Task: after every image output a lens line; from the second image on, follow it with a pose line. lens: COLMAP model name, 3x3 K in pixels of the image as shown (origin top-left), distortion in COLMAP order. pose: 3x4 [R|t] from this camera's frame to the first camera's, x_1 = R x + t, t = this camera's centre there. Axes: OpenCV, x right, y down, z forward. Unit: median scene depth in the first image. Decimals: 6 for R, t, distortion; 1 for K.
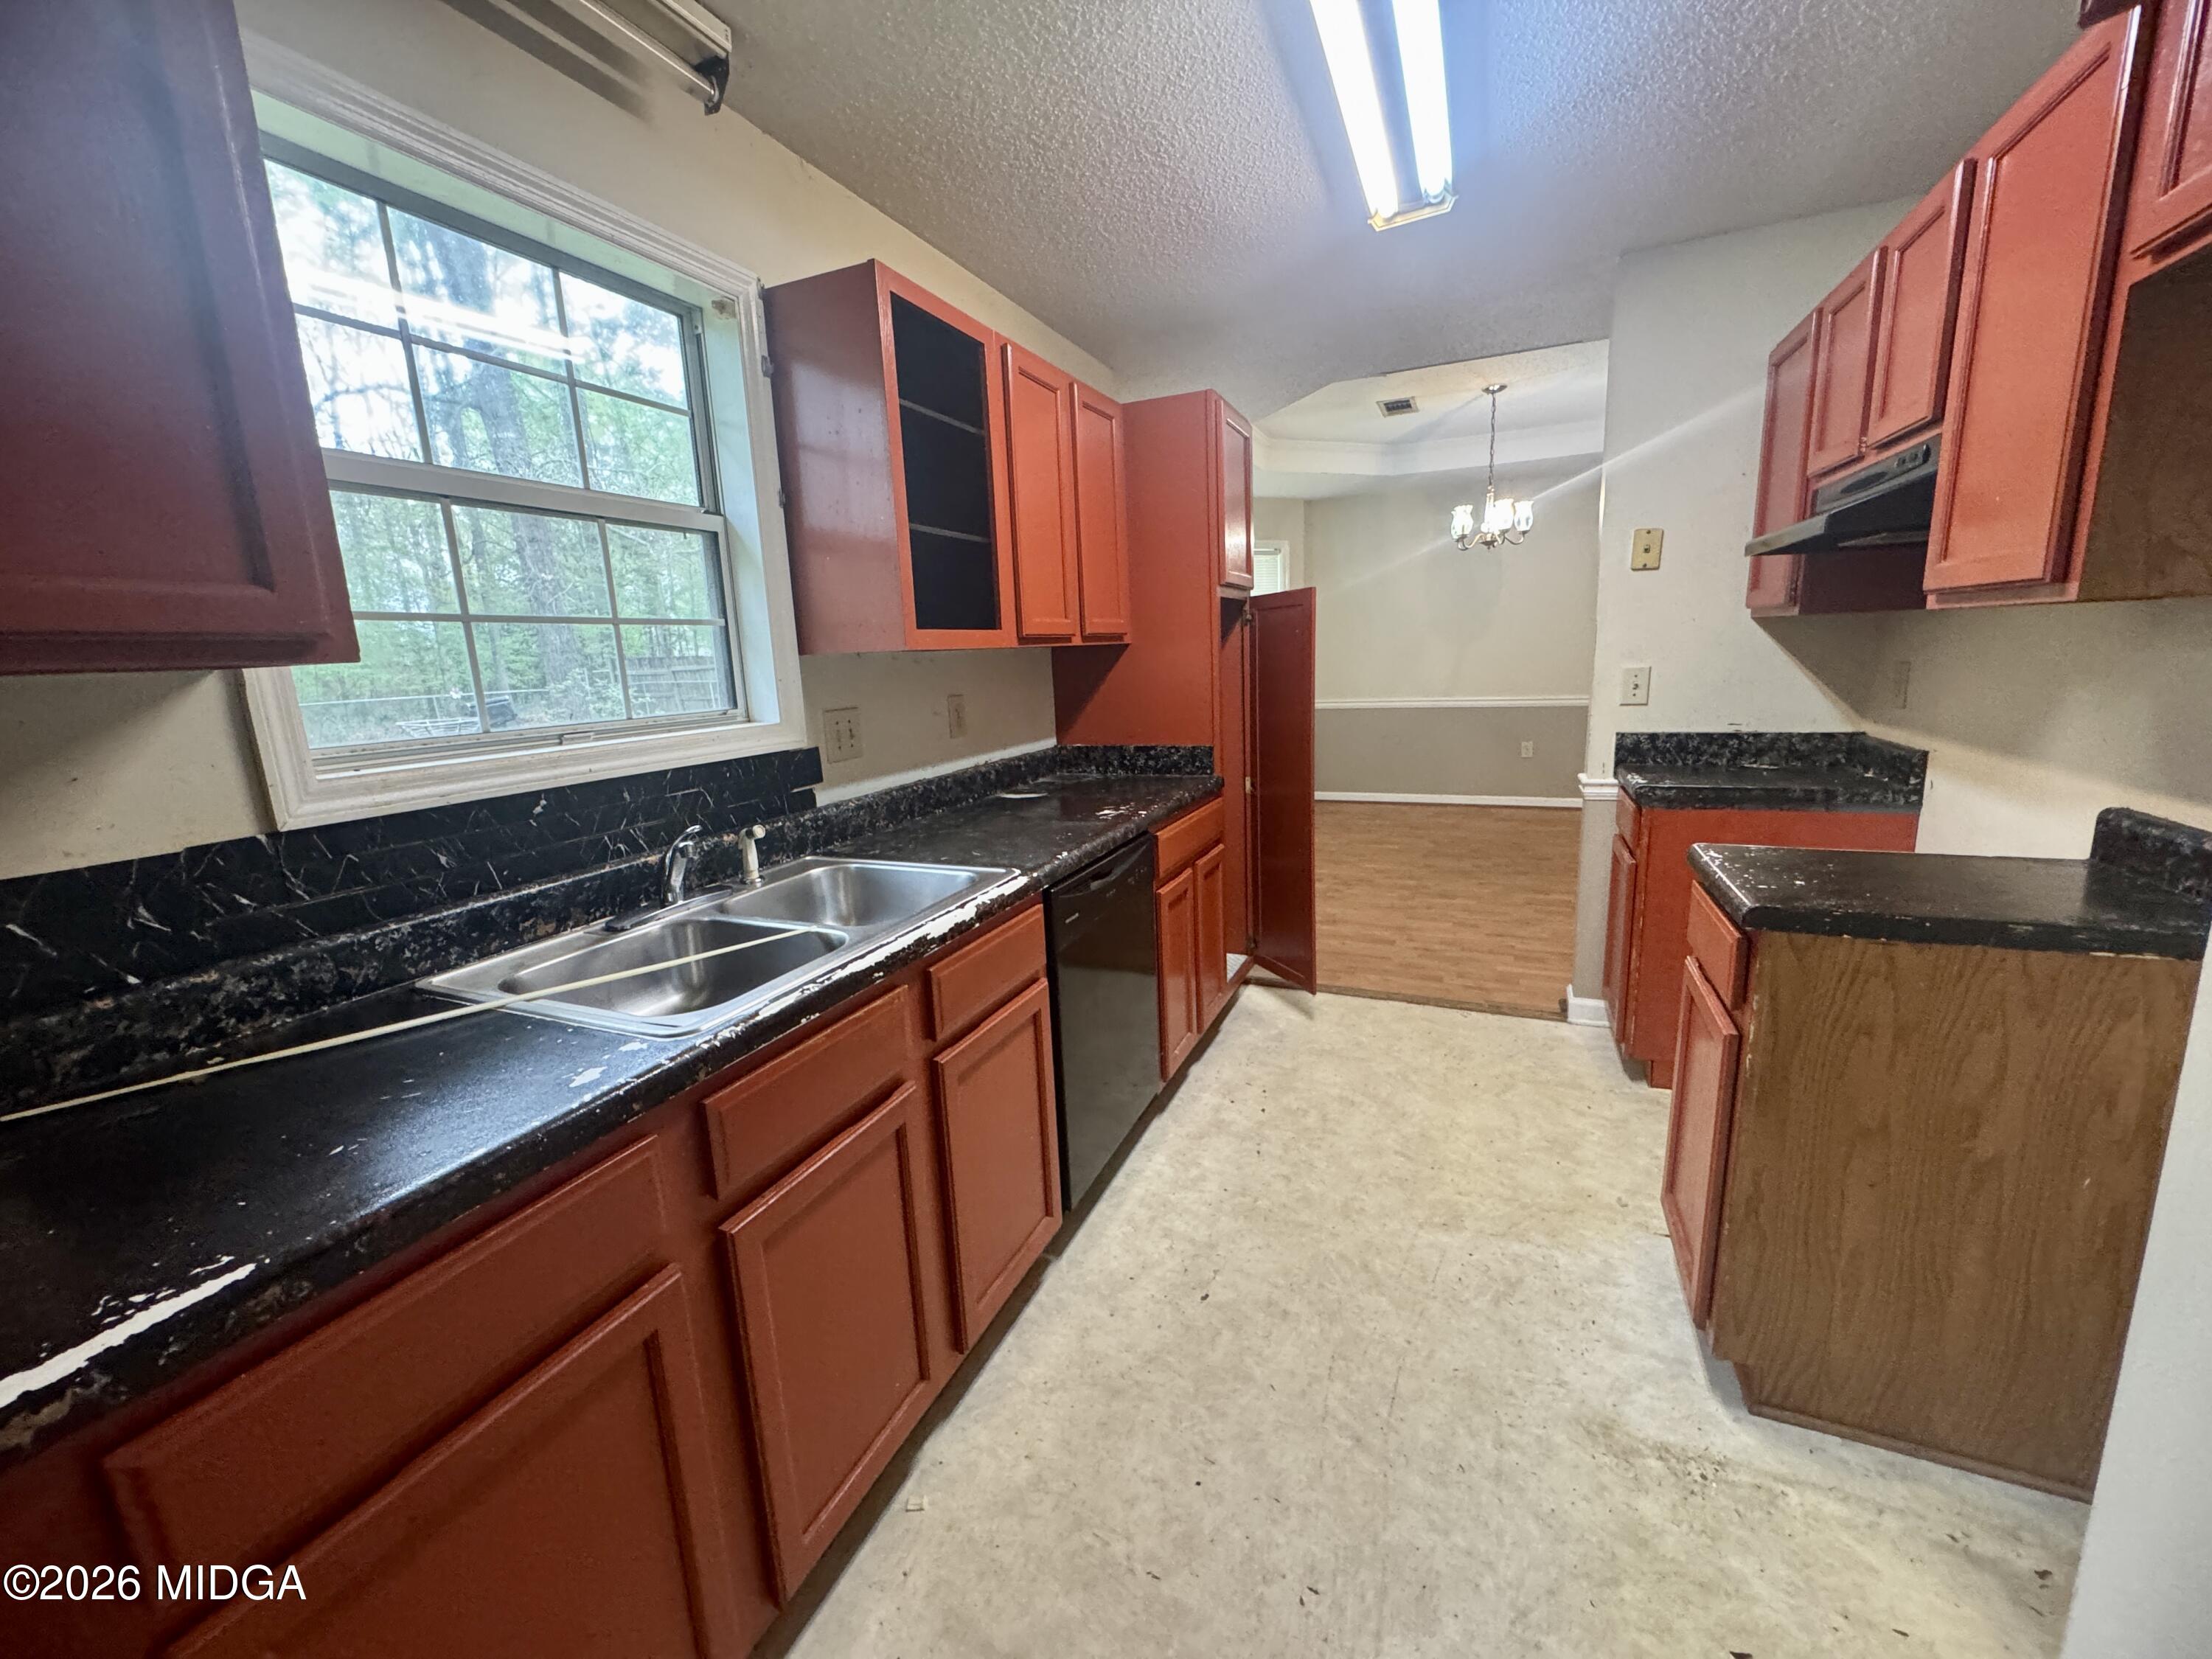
lens RADIAL K [[879.4, 0, 1106.0], [0, 879.4, 829.5], [0, 0, 1]] dist [-0.003607, 0.000165]
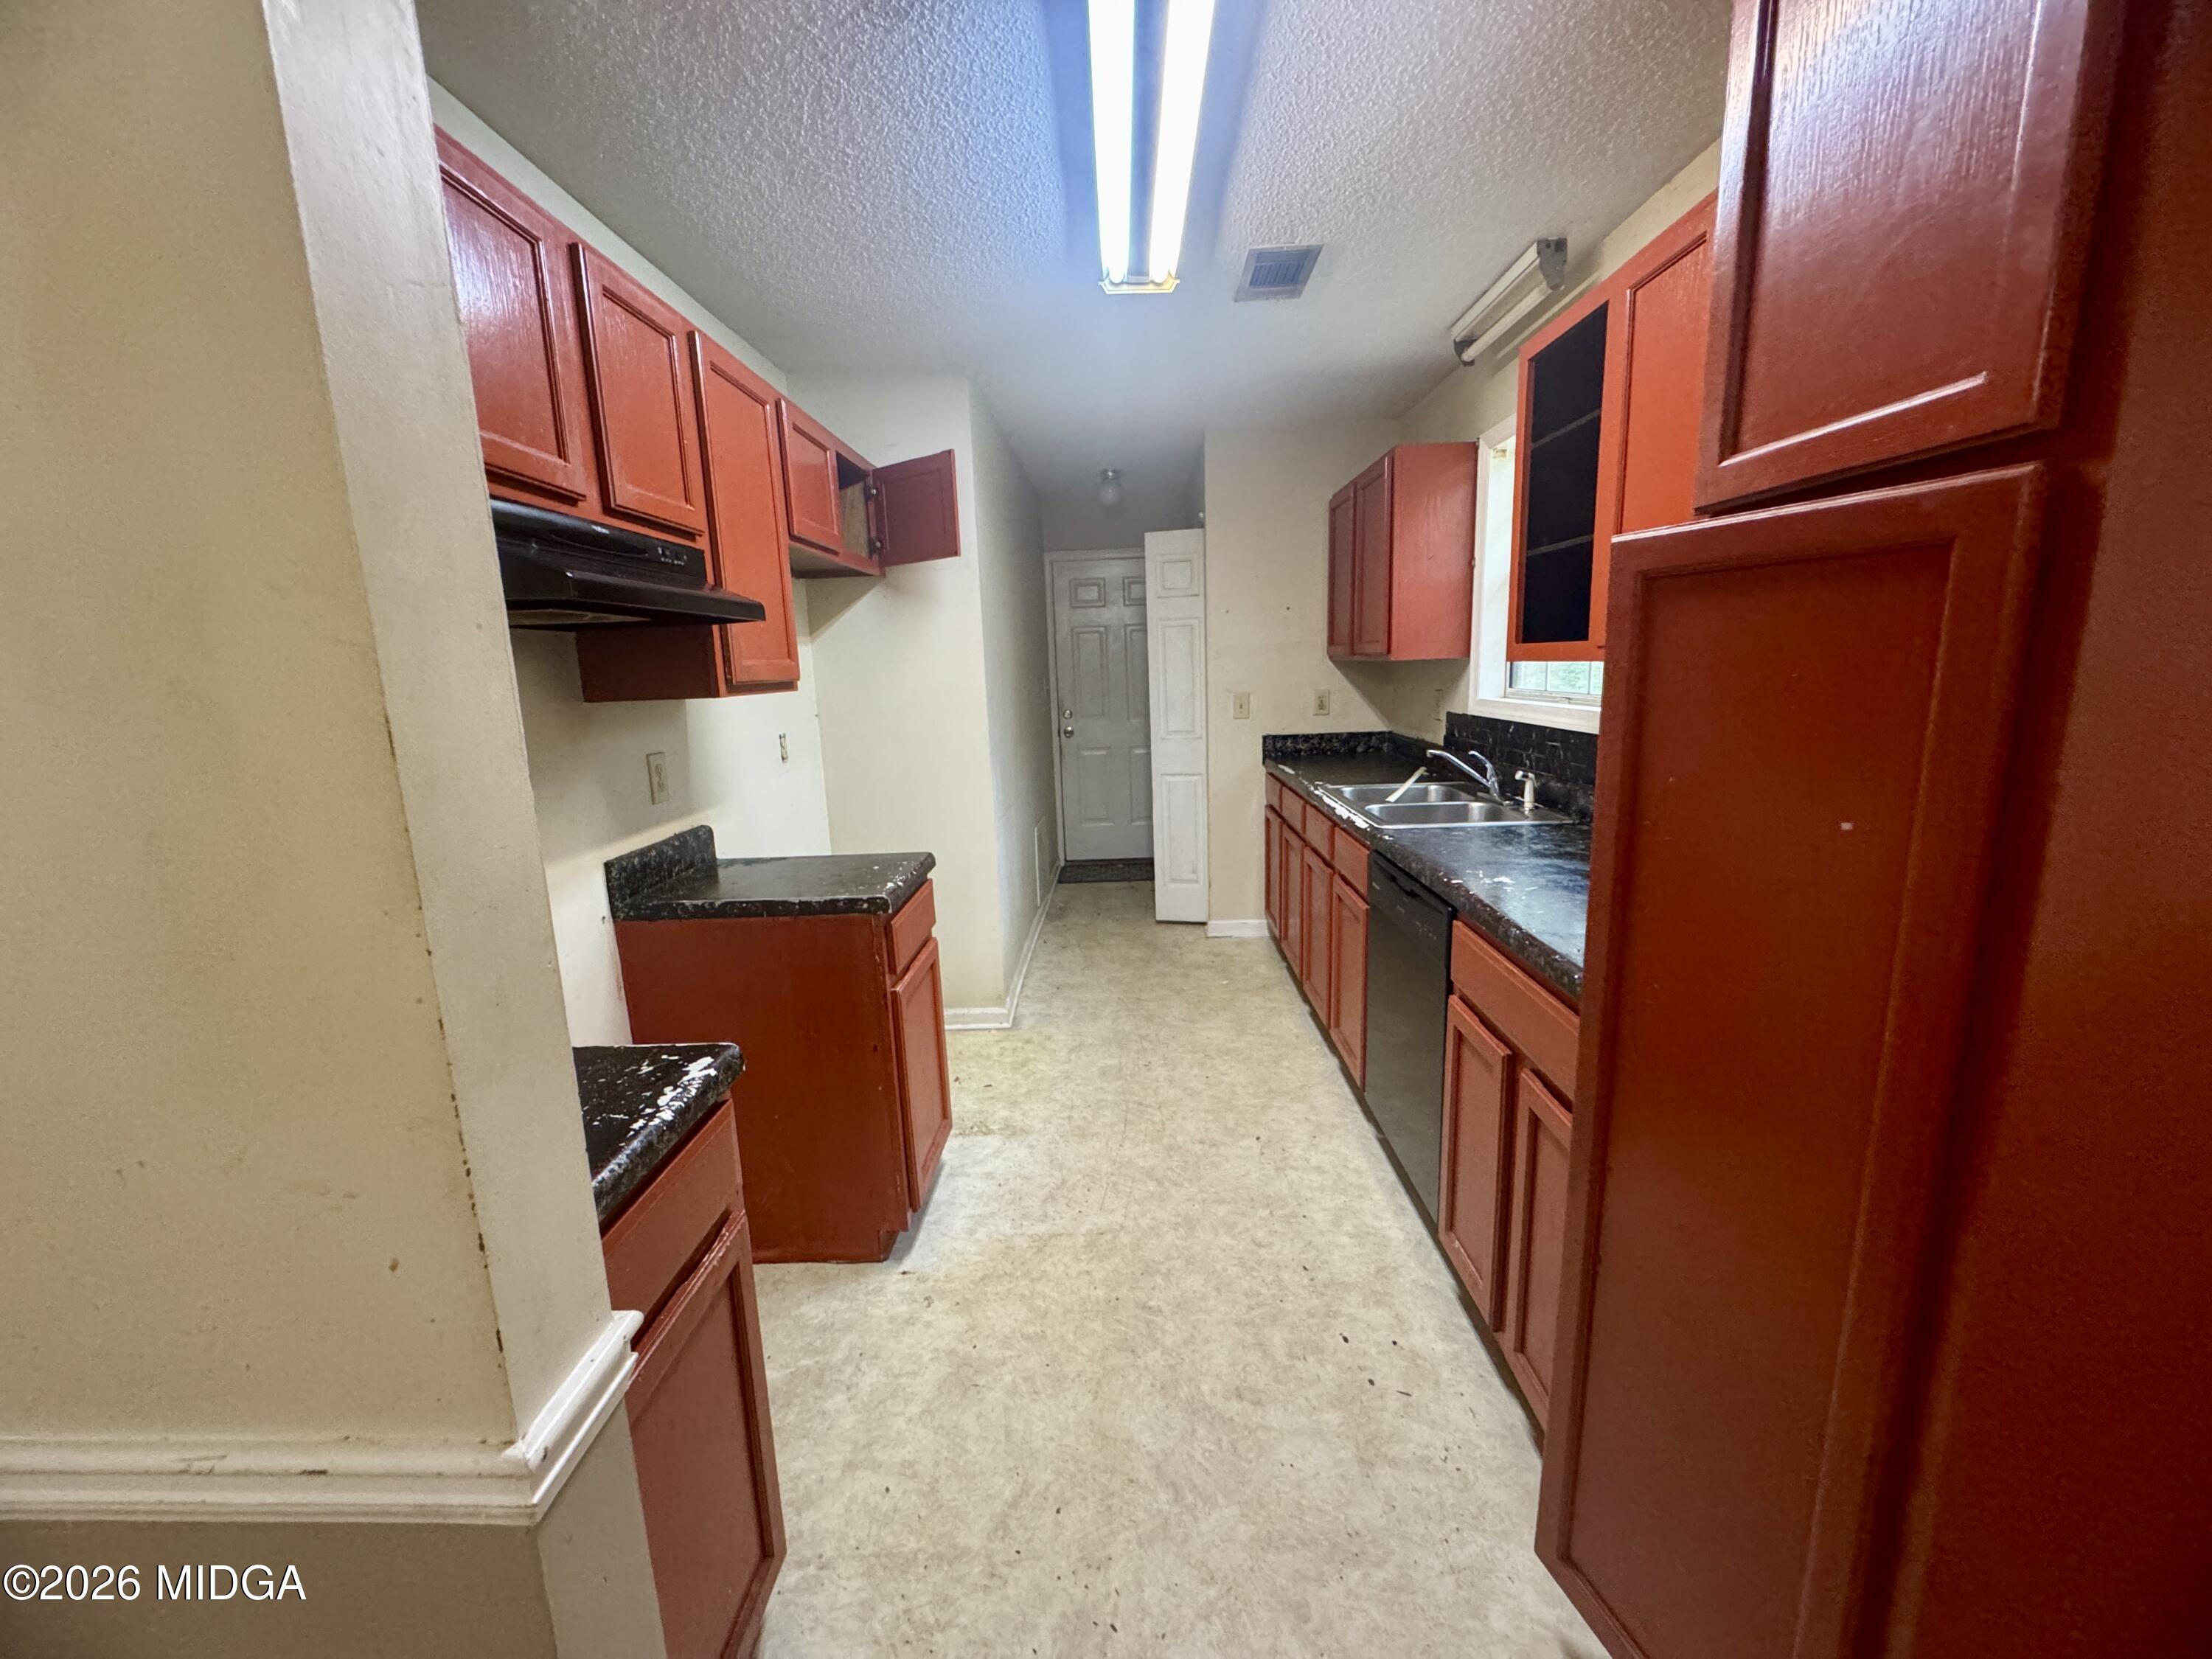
lens RADIAL K [[879.4, 0, 1106.0], [0, 879.4, 829.5], [0, 0, 1]] dist [-0.003607, 0.000165]
pose [[-0.923531, 0.143005, -0.355866, 0.706088], [-0.001874, 0.926190, 0.377052, -0.417798], [0.383520, 0.348886, -0.855097, 1.782388]]
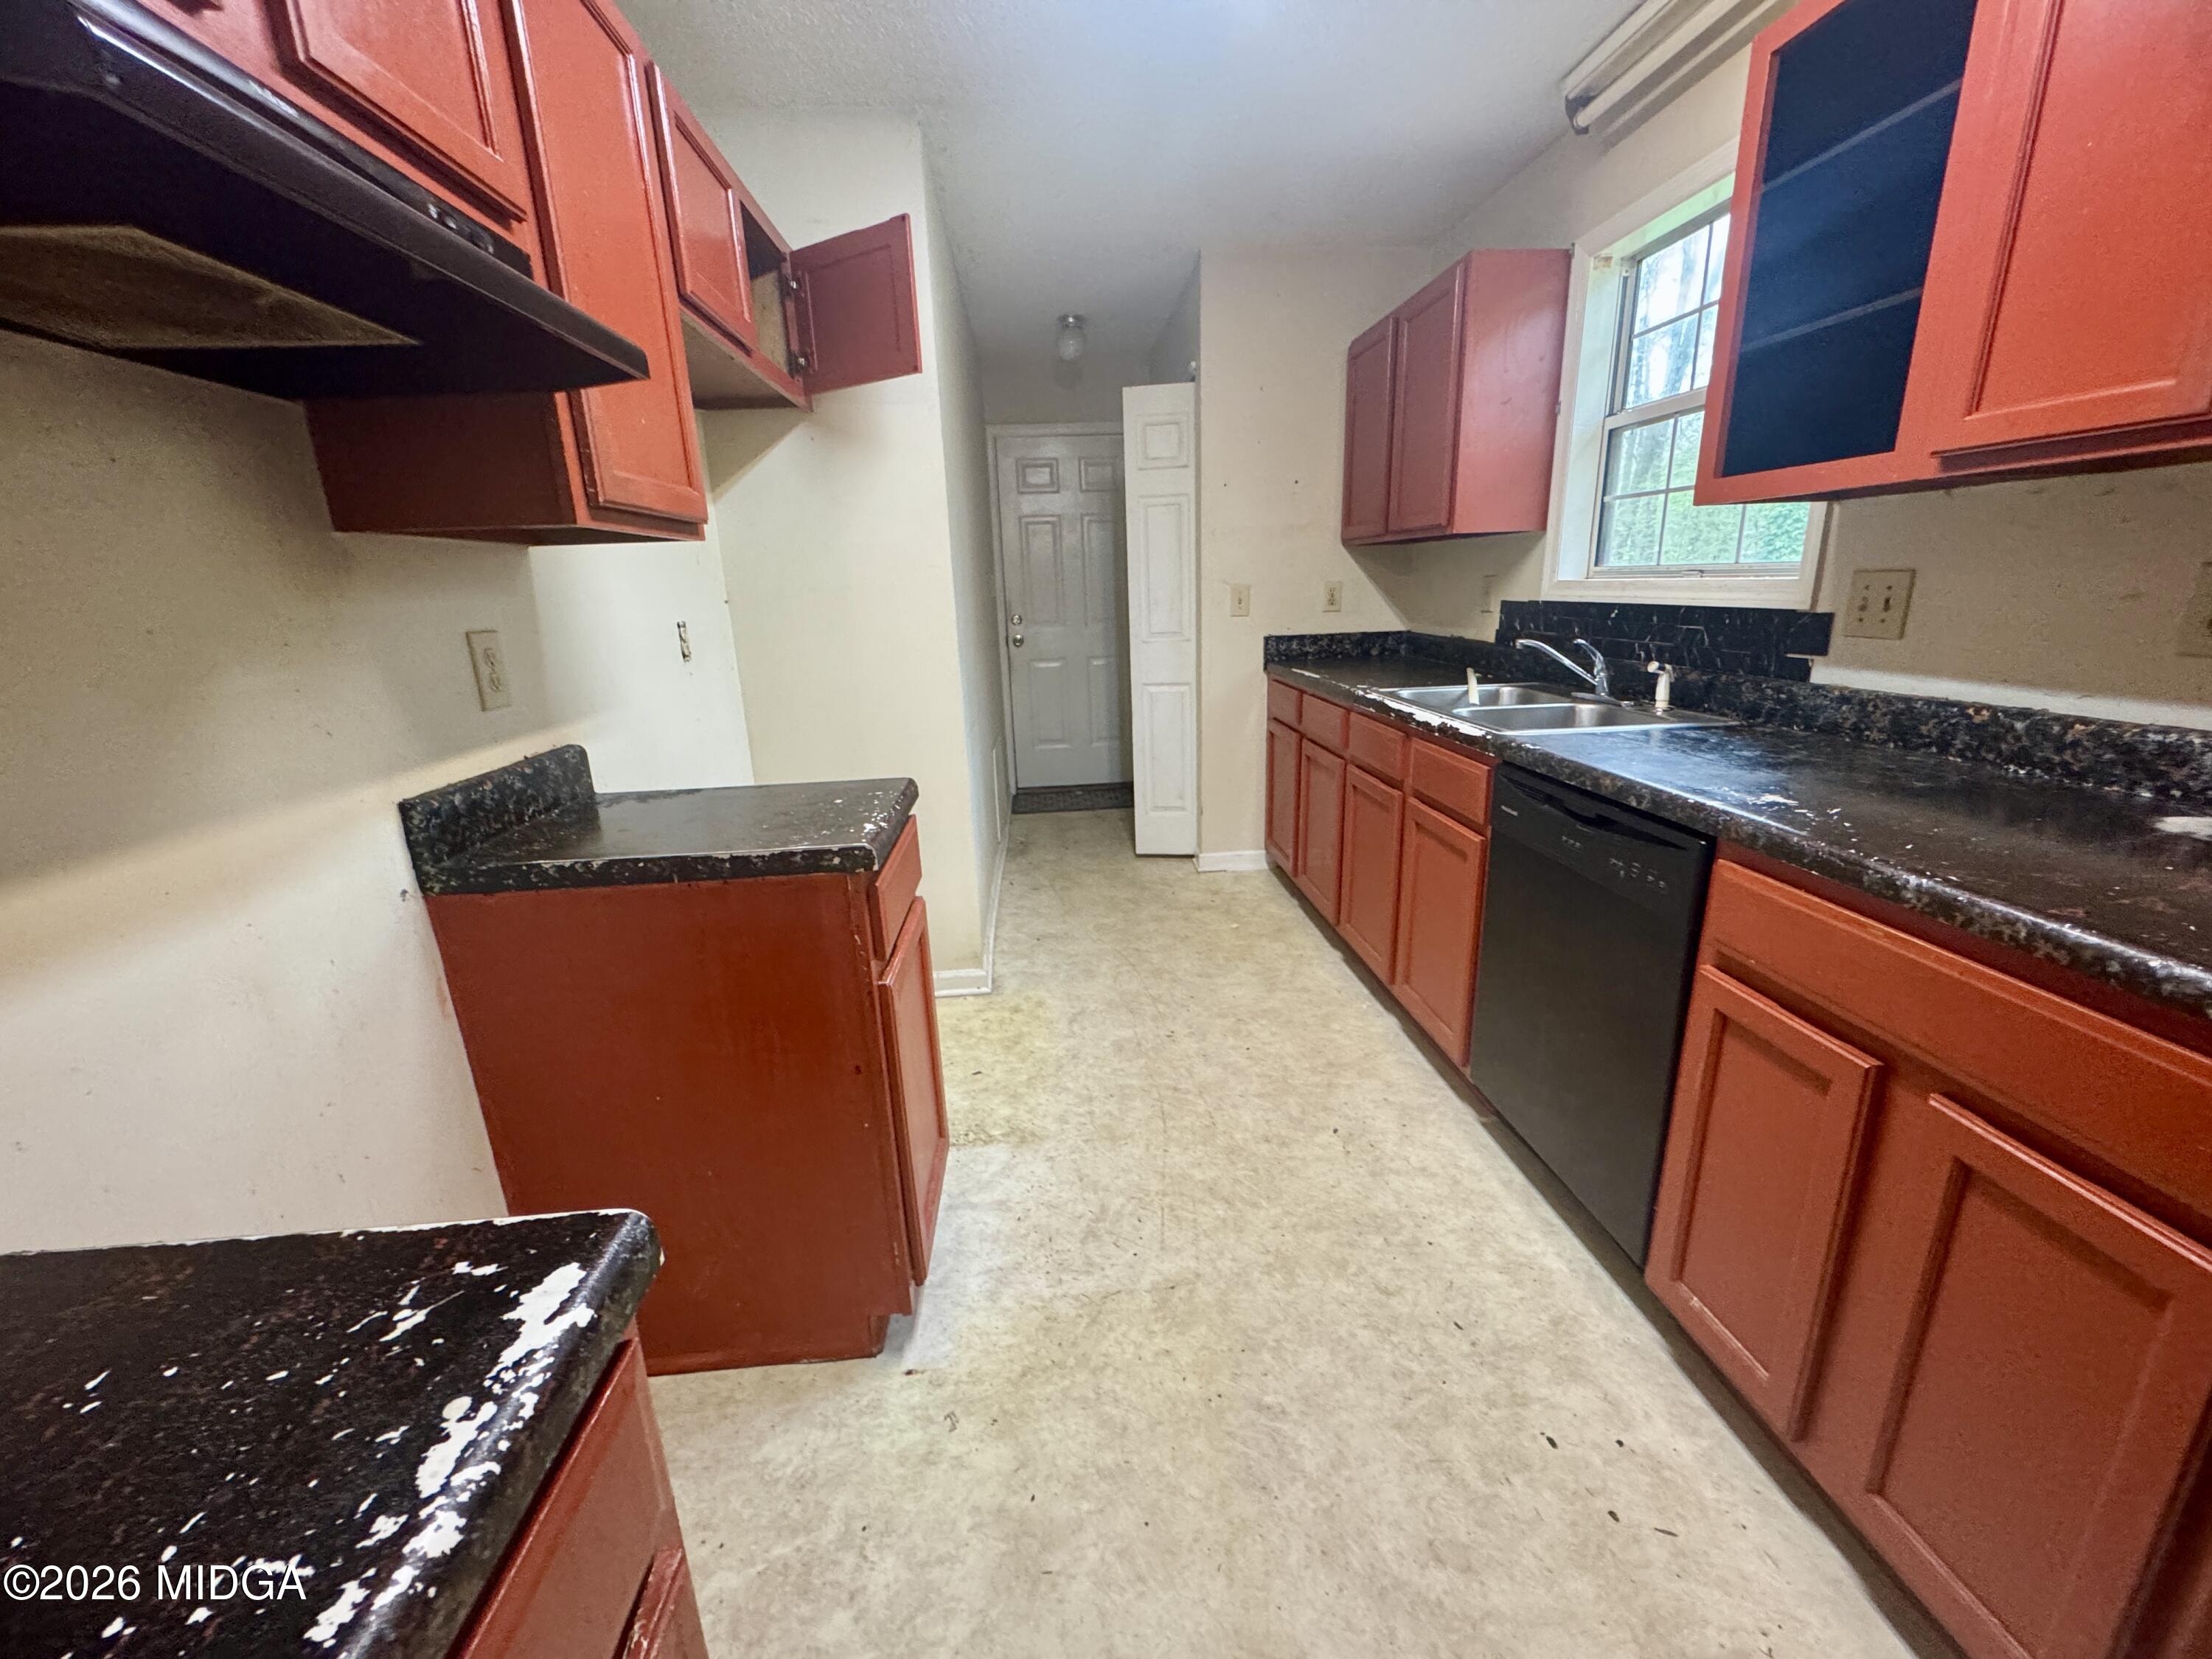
lens RADIAL K [[879.4, 0, 1106.0], [0, 879.4, 829.5], [0, 0, 1]] dist [-0.003607, 0.000165]
pose [[-0.881421, 0.194646, -0.430361, 0.714283], [-0.023518, 0.891925, 0.451572, -0.281583], [0.471746, 0.408146, -0.781583, 1.453211]]
